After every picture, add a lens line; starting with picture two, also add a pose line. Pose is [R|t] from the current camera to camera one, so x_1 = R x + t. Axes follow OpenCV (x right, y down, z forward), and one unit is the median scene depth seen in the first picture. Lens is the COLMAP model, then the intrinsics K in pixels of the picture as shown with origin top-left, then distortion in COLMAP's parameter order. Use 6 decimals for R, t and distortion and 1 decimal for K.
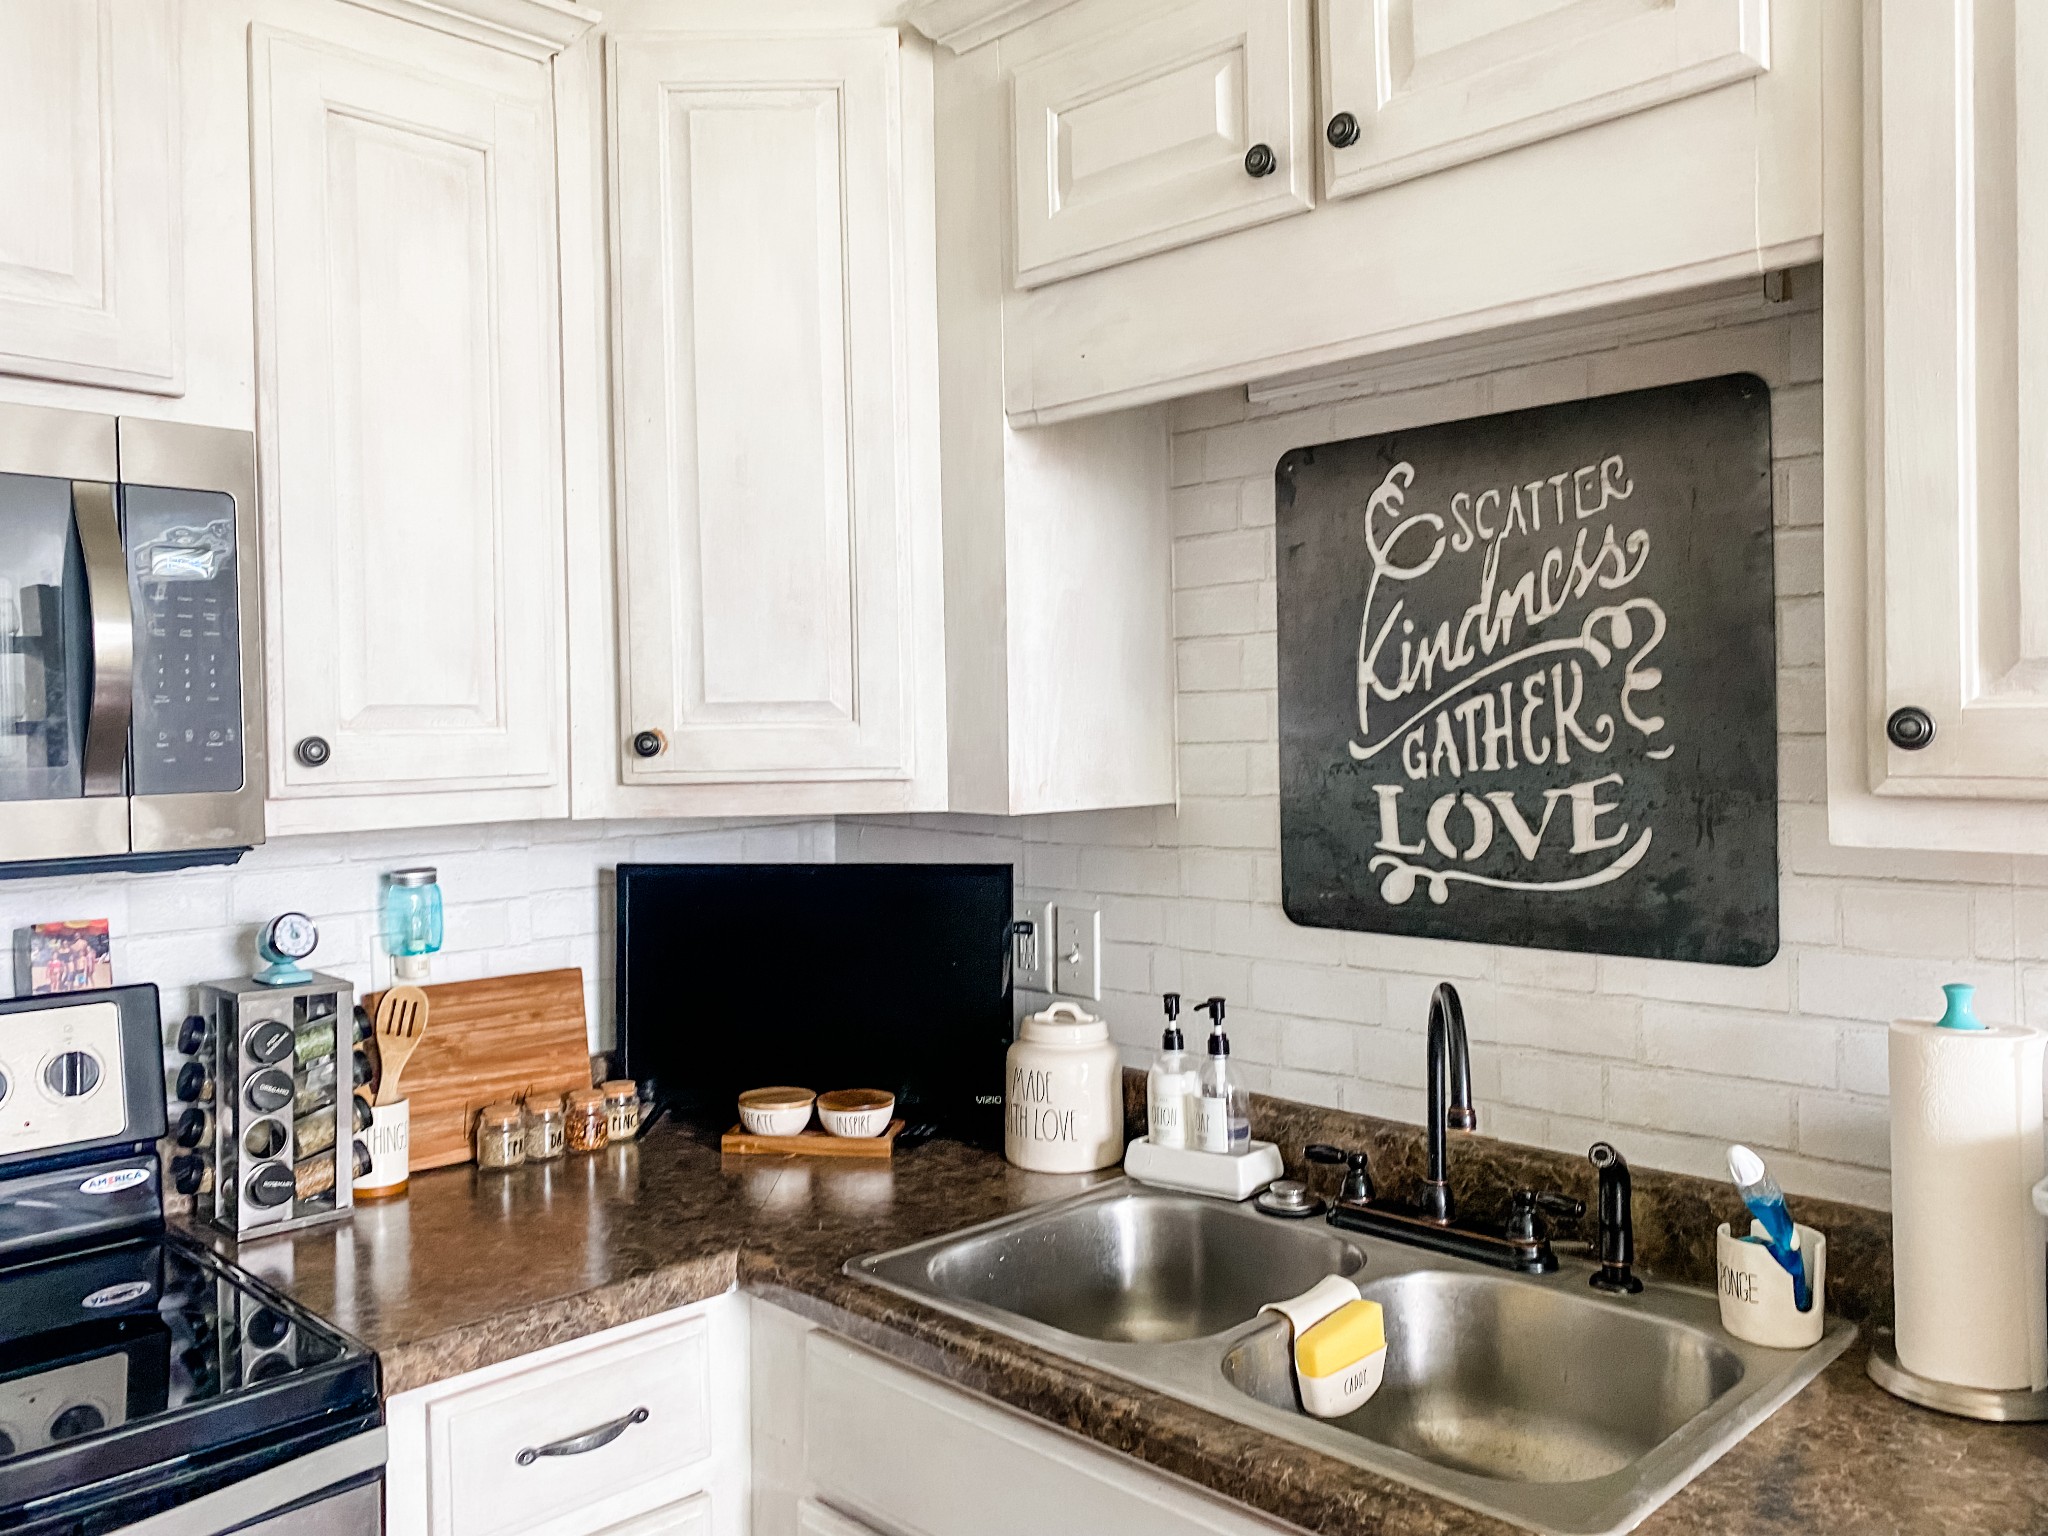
lens RADIAL K [[1575.9, 0, 1028.9], [0, 1575.9, 750.1], [0, 0, 1]] dist [0.039573, -0.028209]
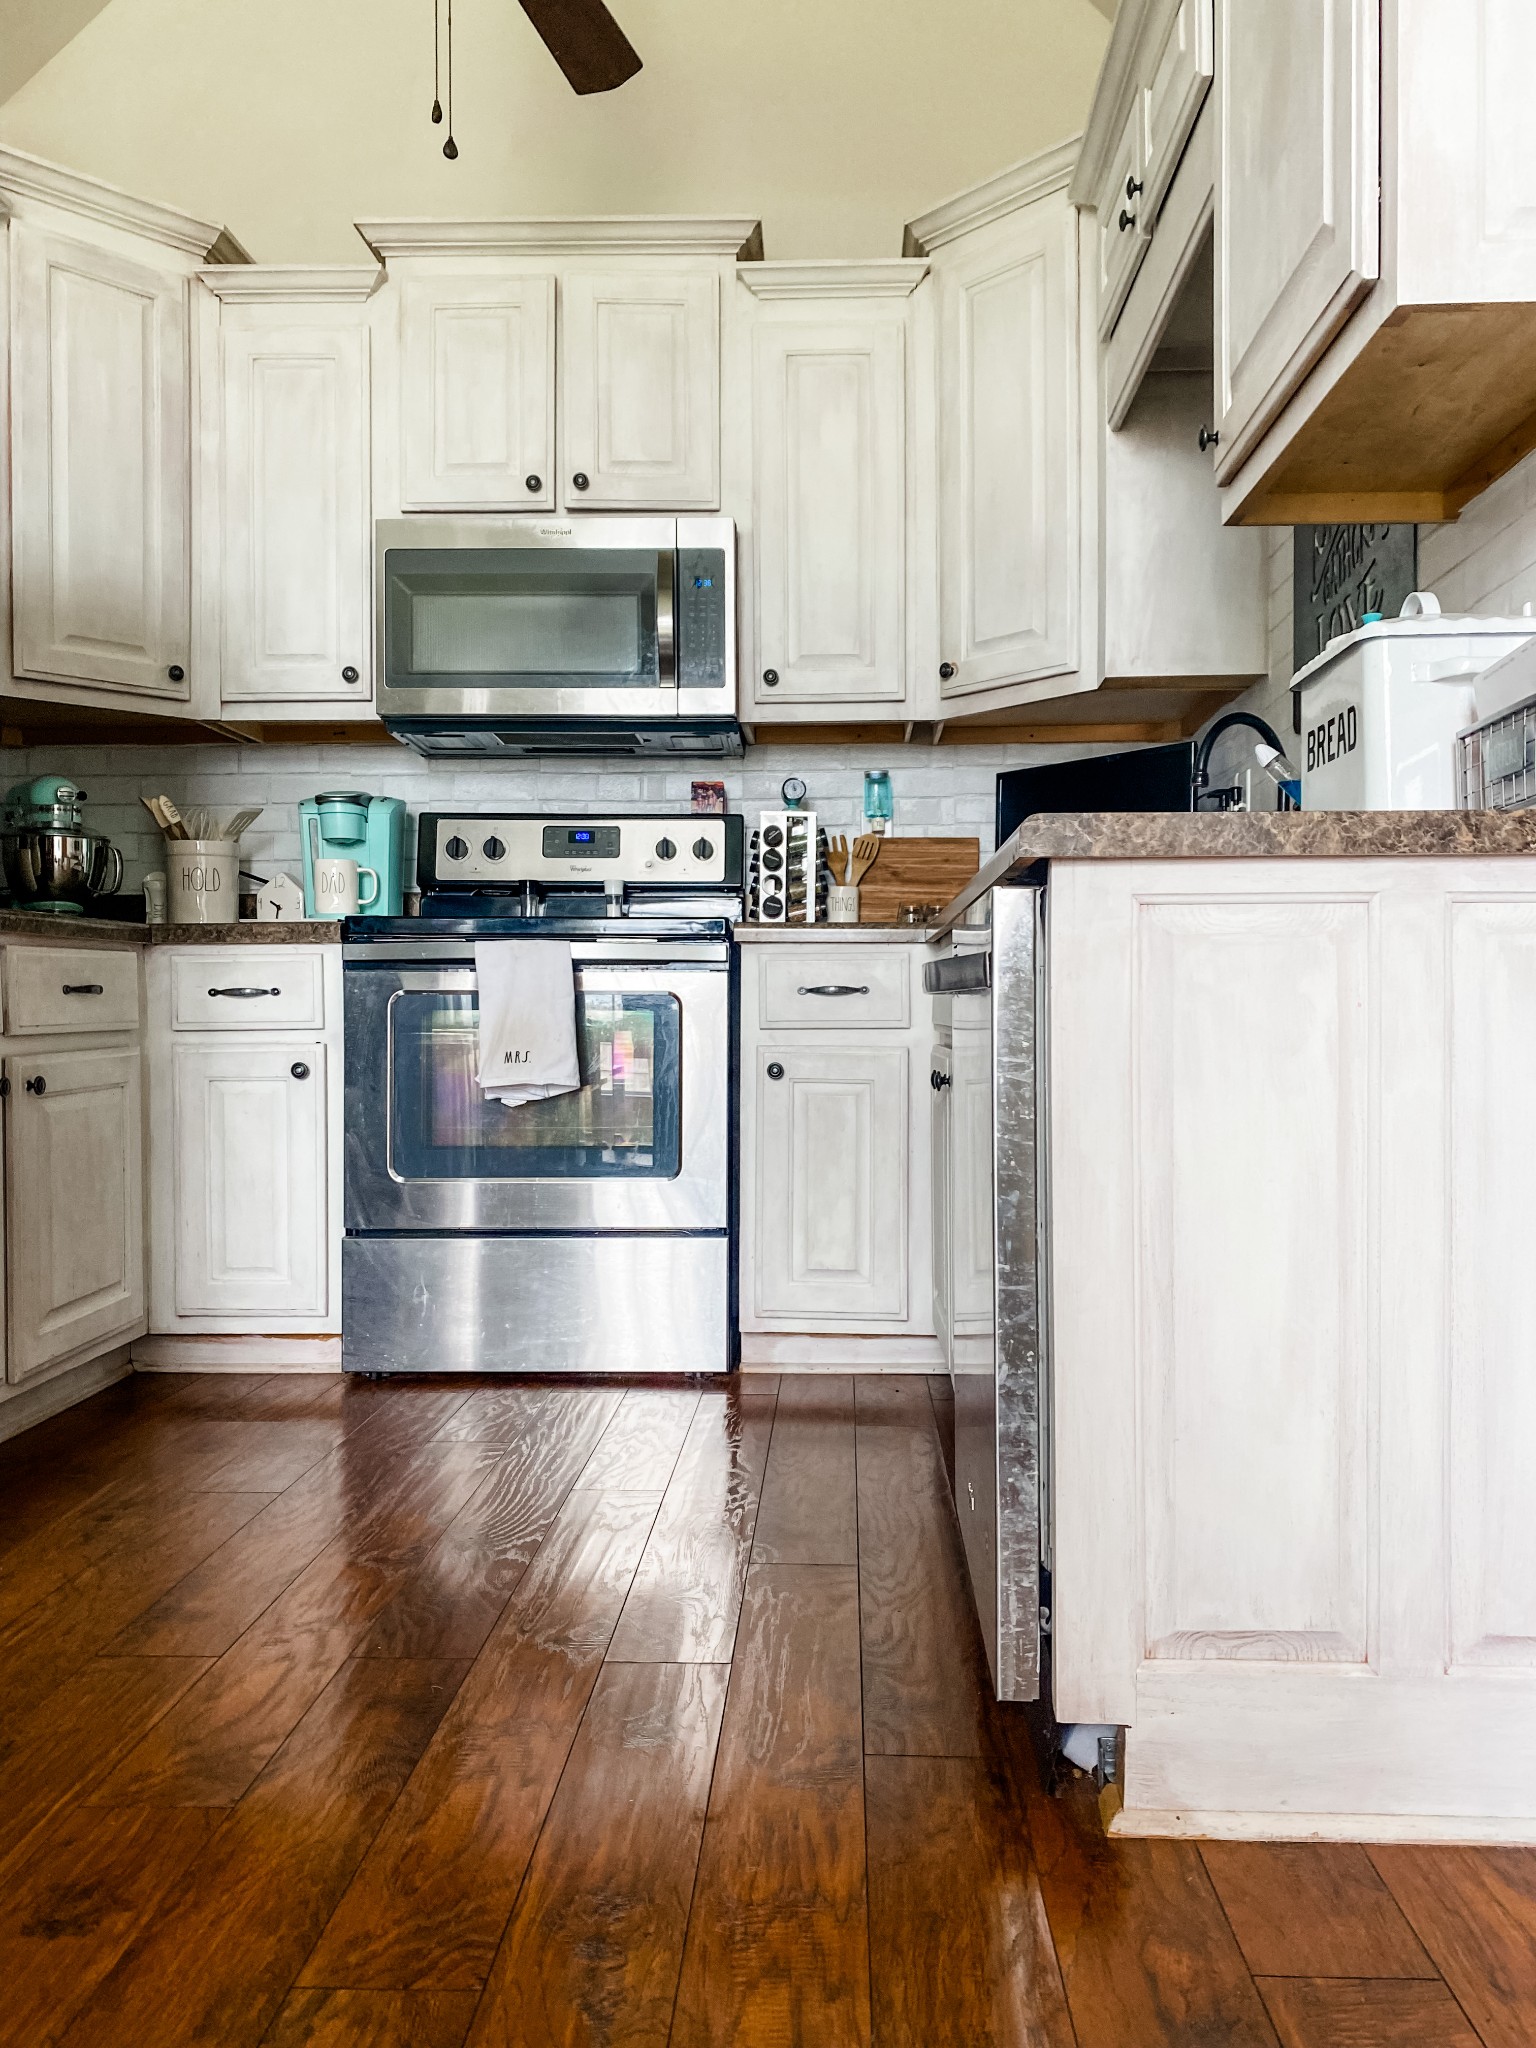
lens RADIAL K [[1575.9, 0, 776.3], [0, 1575.9, 1023.0], [0, 0, 1]] dist [0.039573, -0.028209]
pose [[0.680829, 0.021618, -0.732123, 0.932258], [-0.022149, 0.999715, 0.008921, 0.380718], [0.732107, 0.010142, 0.681114, -0.330933]]
